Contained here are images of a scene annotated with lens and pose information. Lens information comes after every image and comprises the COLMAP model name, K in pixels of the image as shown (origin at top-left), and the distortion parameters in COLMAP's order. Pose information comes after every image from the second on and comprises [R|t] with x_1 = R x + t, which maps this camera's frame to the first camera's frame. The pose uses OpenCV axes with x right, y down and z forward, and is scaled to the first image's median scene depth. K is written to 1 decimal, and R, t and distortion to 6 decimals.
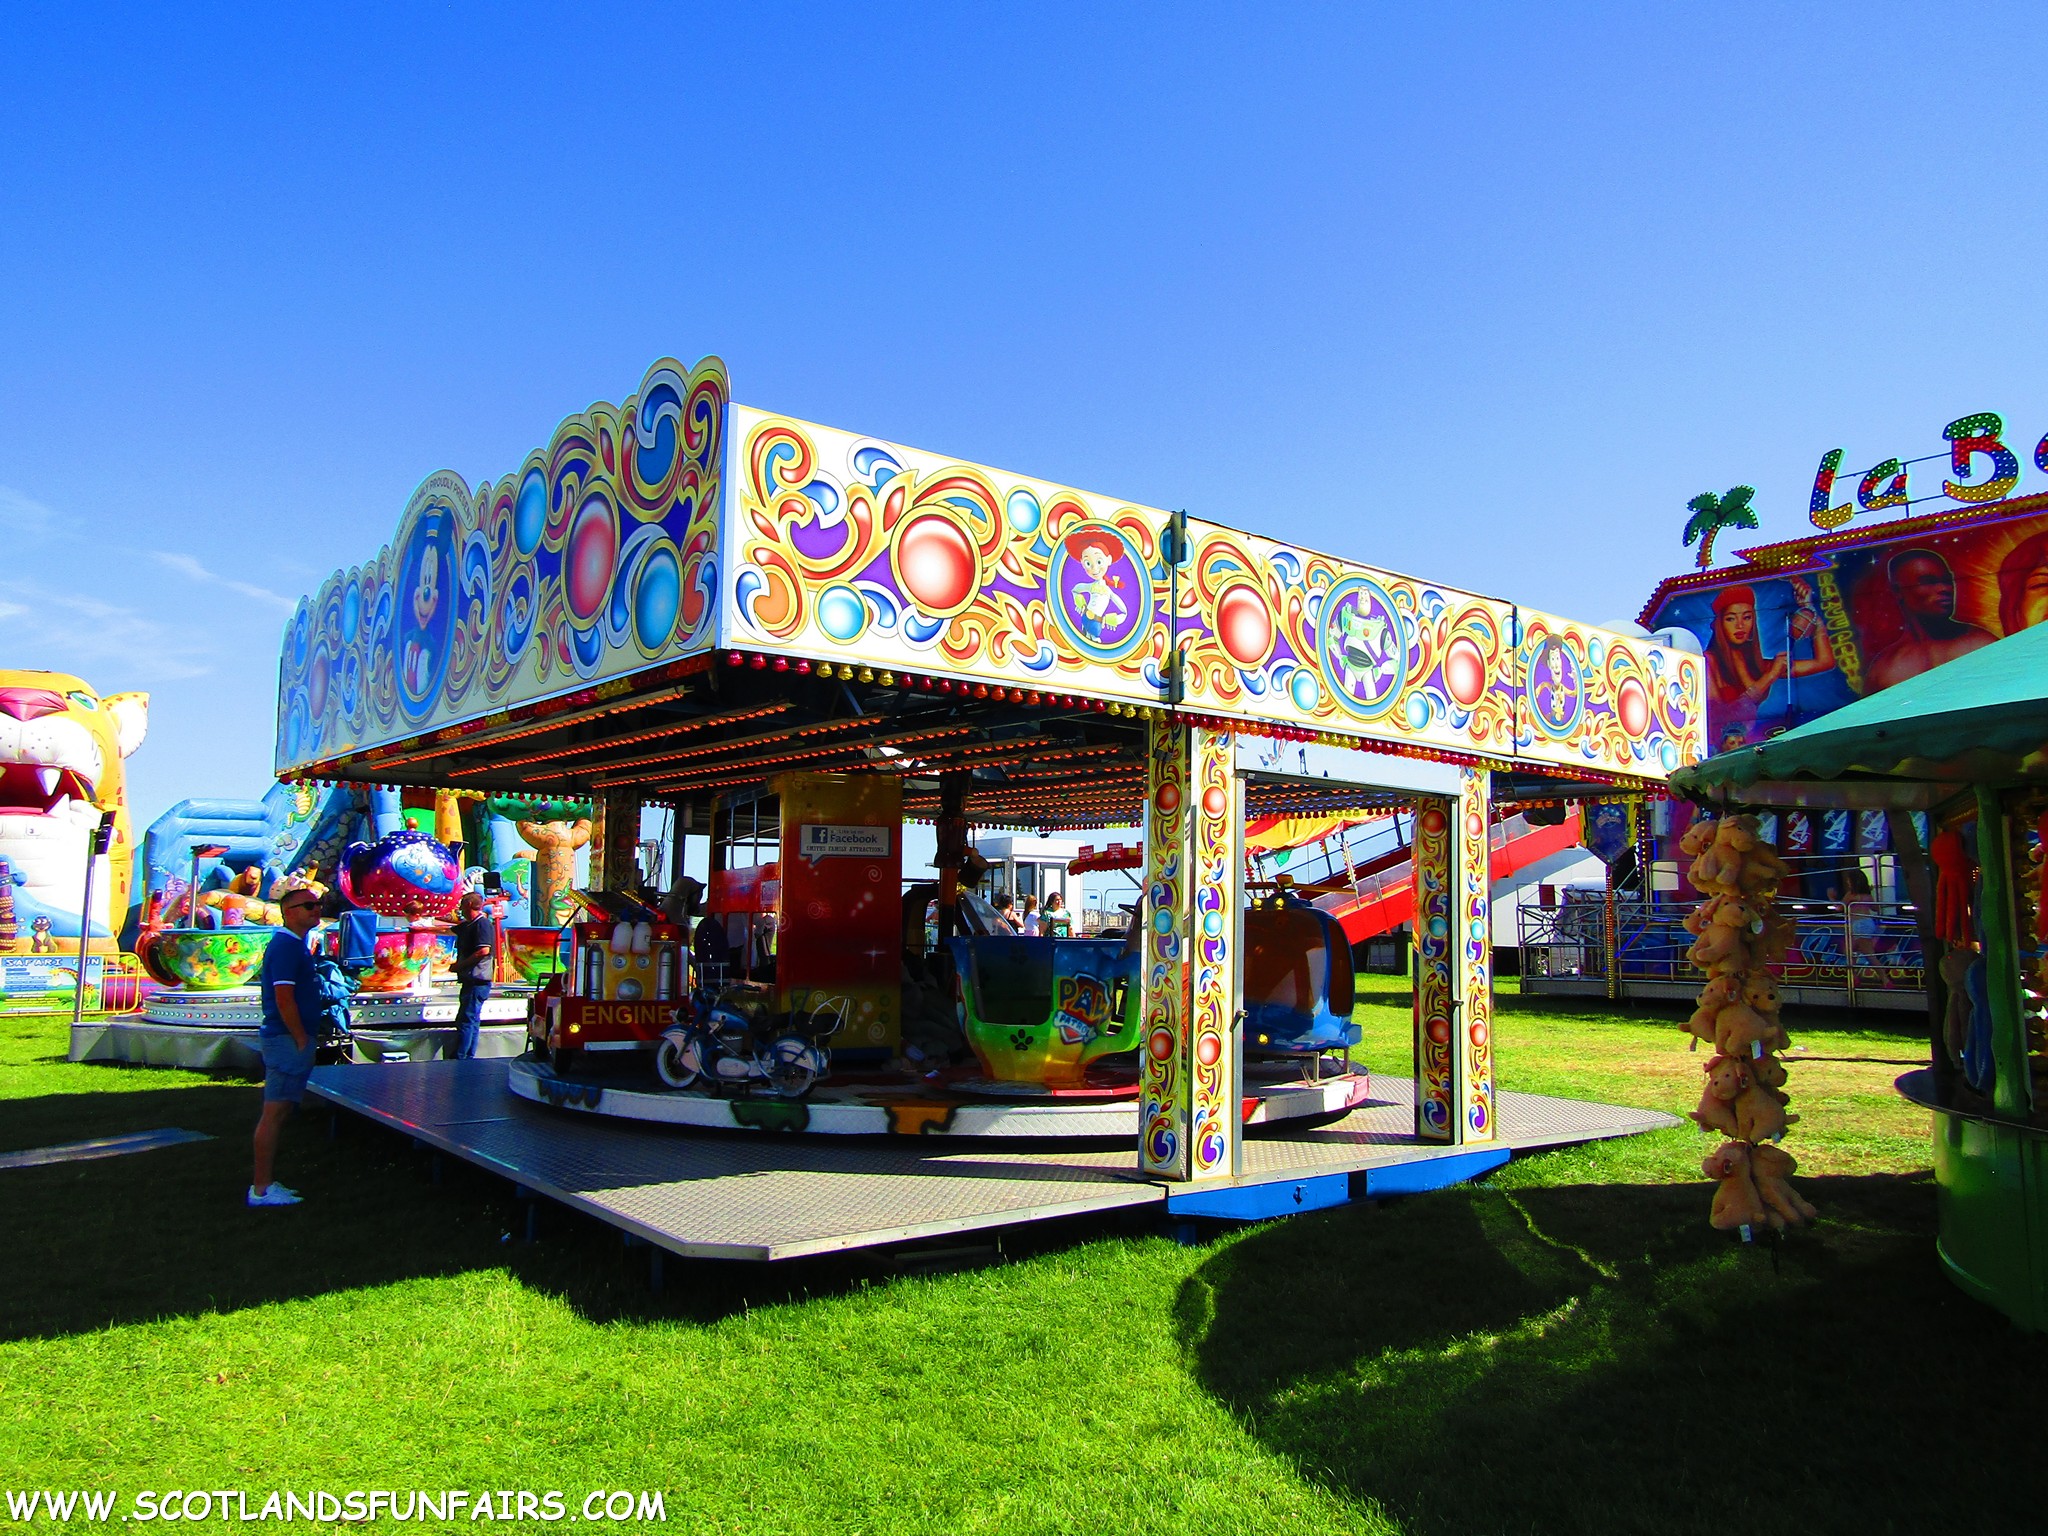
lens RADIAL K [[1432.1, 0, 1023.4], [0, 1432.1, 766.0], [0, 0, 1]] dist [-0.019809, 0.002667]
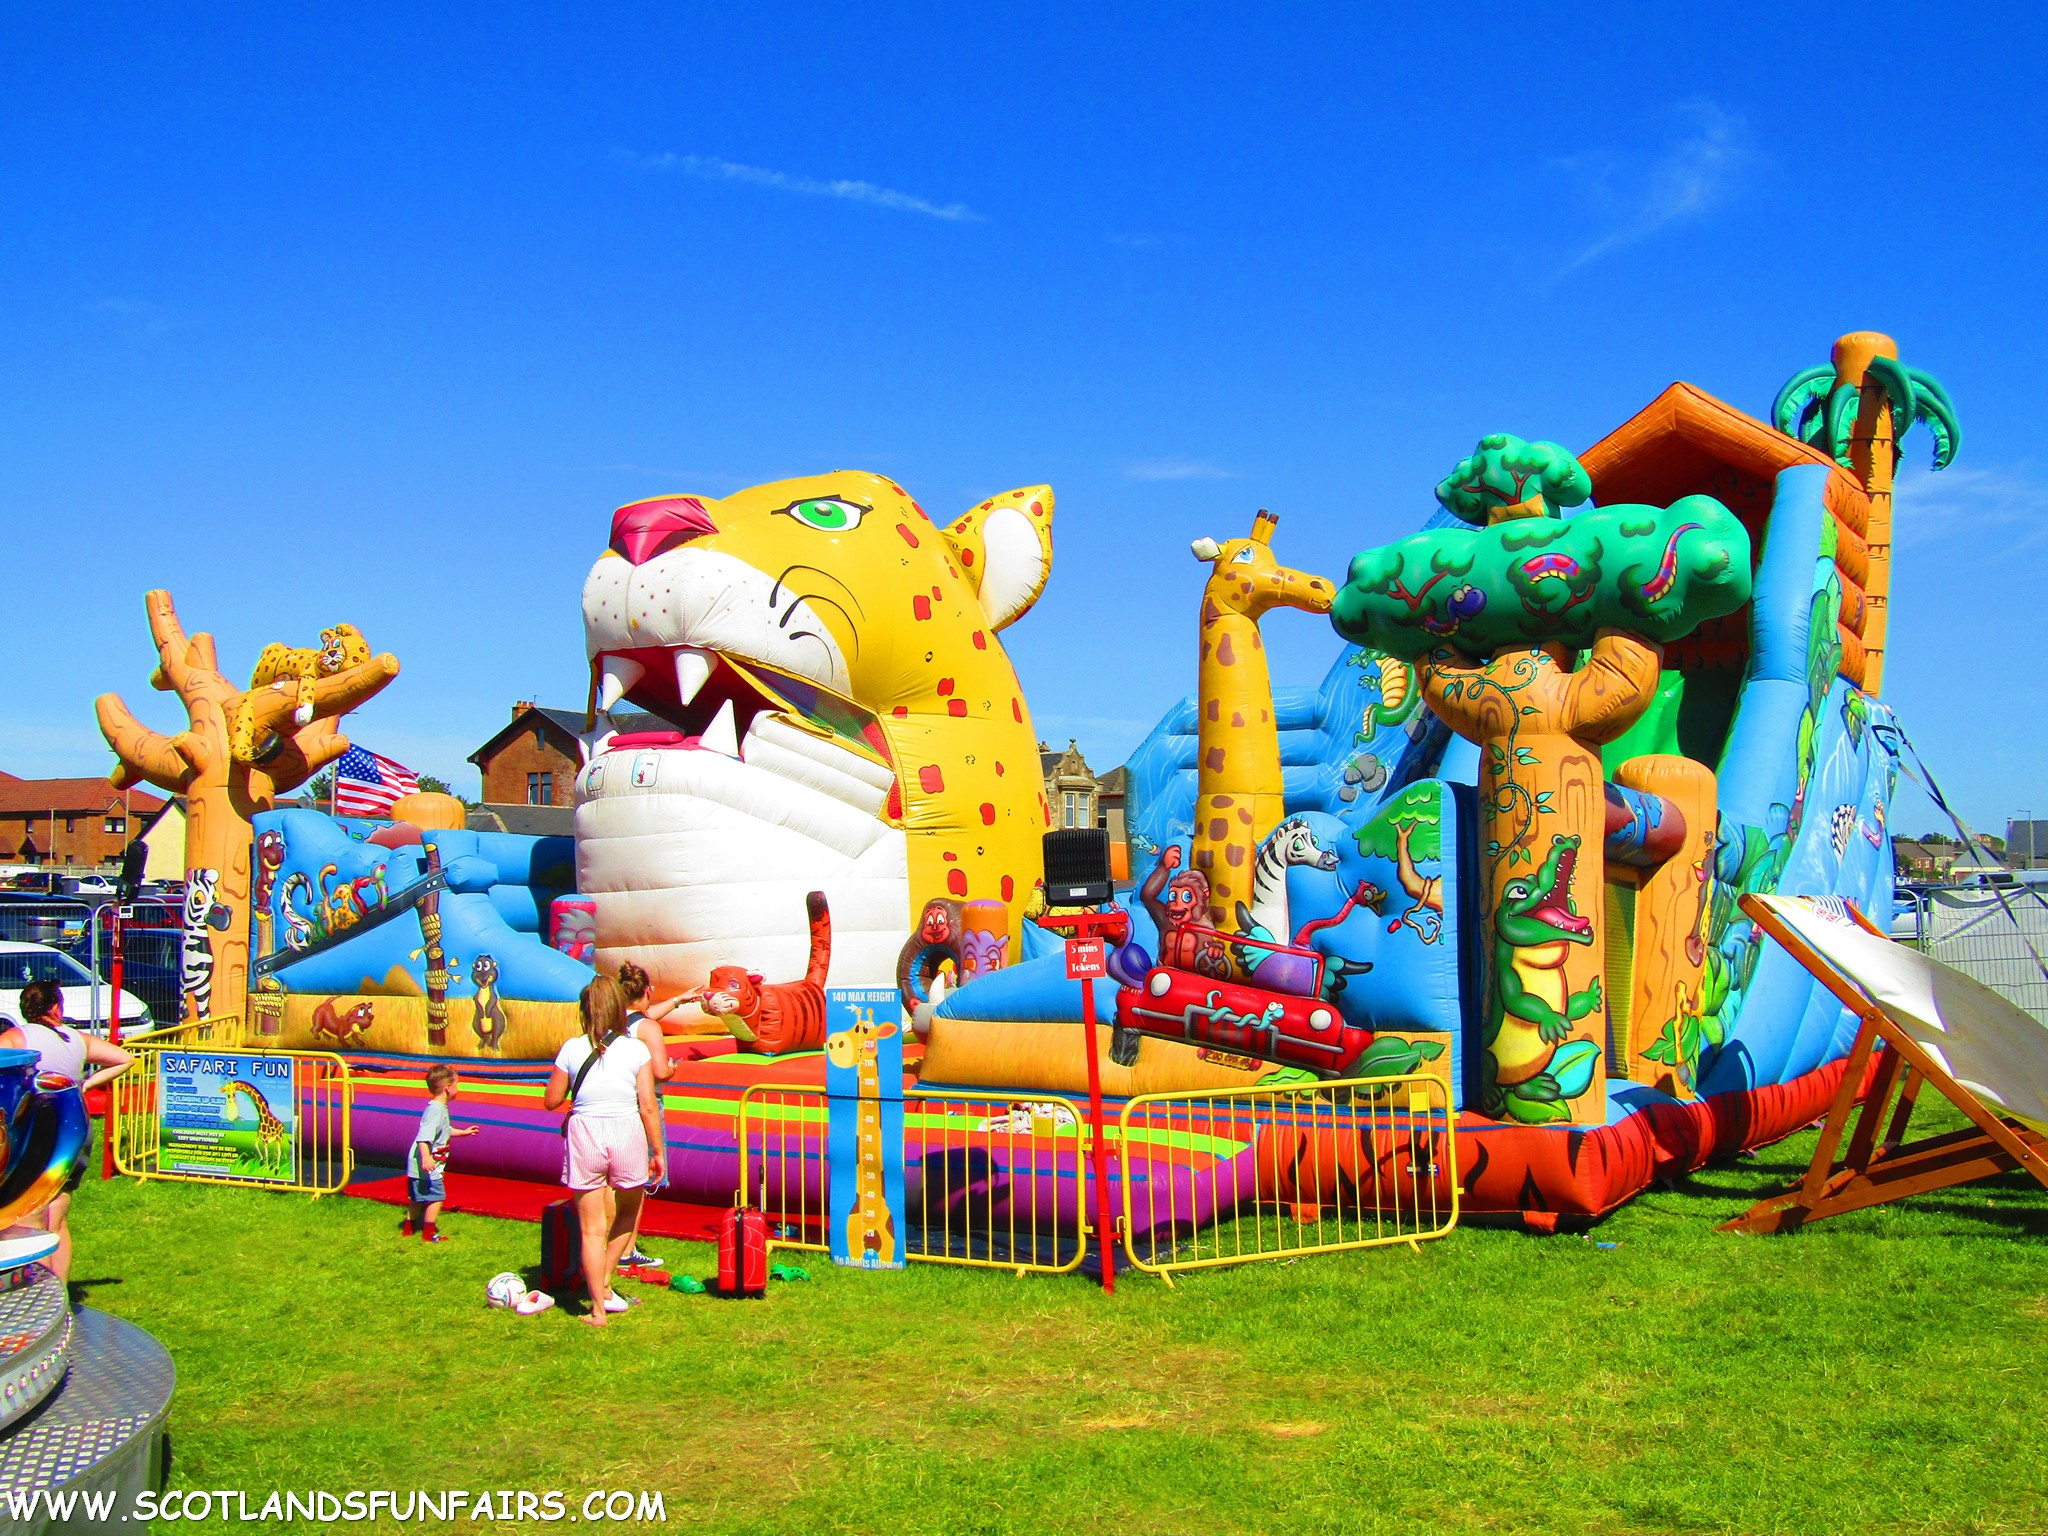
lens RADIAL K [[2052.1, 0, 1027.9], [0, 2052.1, 769.6], [0, 0, 1]] dist [-0.033716, 0.000000]
pose [[0.448937, -0.057642, -0.891702, 0.008496], [0.098246, 0.995051, -0.014860, 0.065322], [0.888146, -0.080935, 0.452378, 0.776276]]
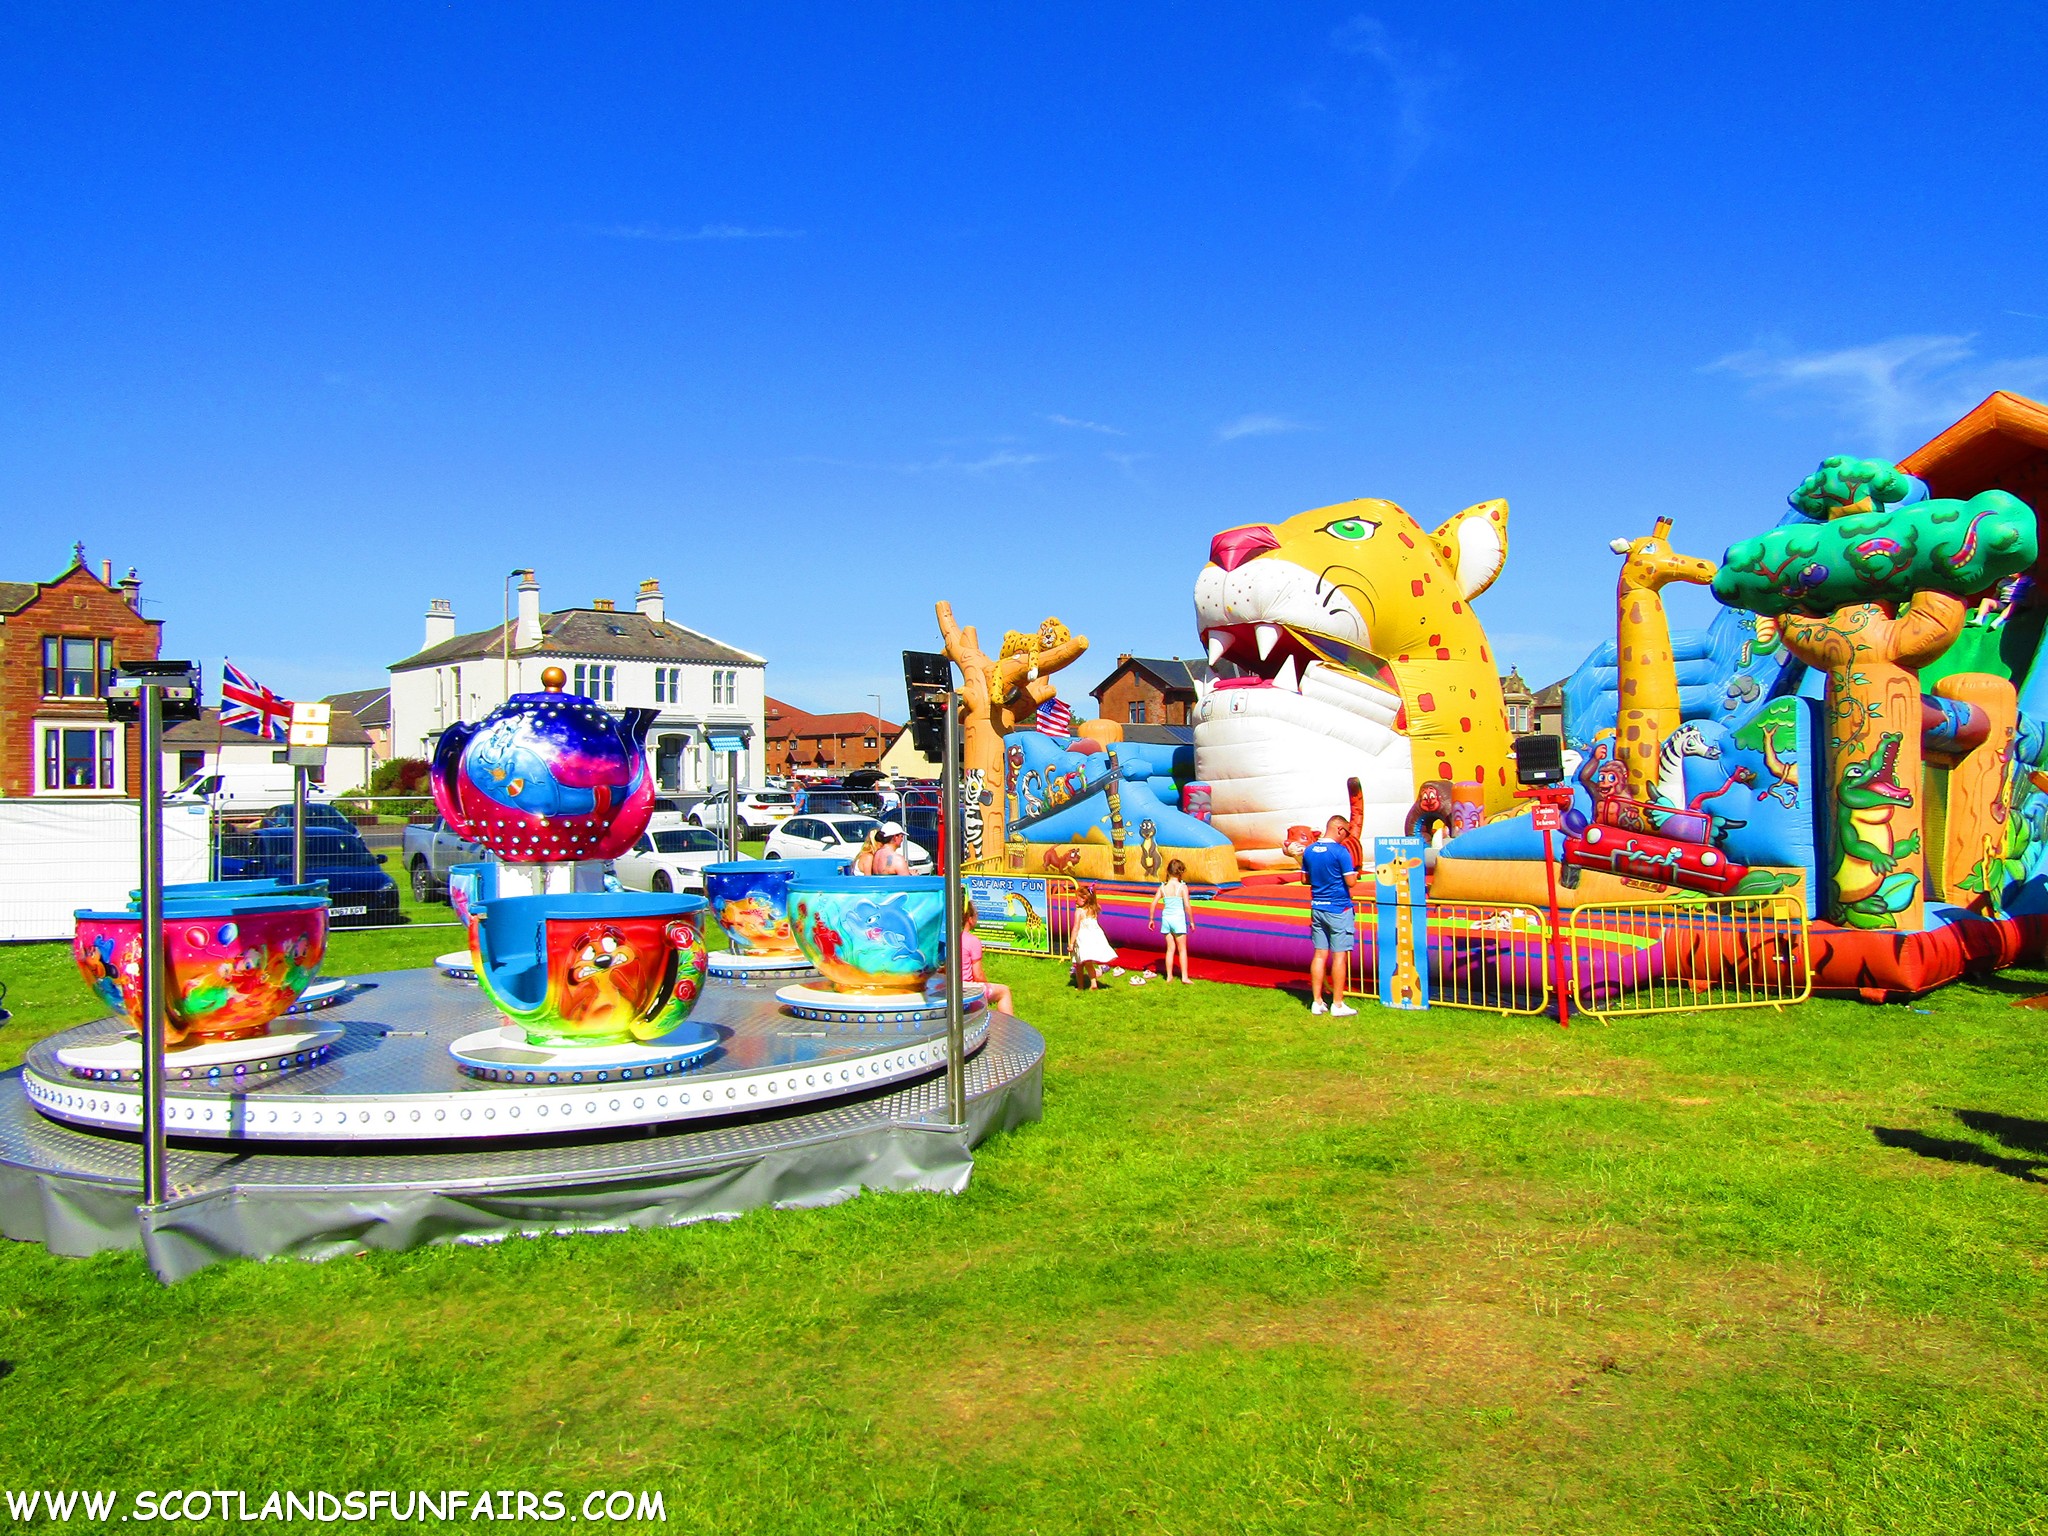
lens RADIAL K [[1432.1, 0, 1020.6], [0, 1432.1, 741.0], [0, 0, 1]] dist [-0.019809, 0.002667]
pose [[0.153291, -0.034862, -0.987566, 0.066336], [0.117934, 0.992880, -0.016744, 0.062038], [0.981119, -0.113900, 0.156311, 0.739096]]
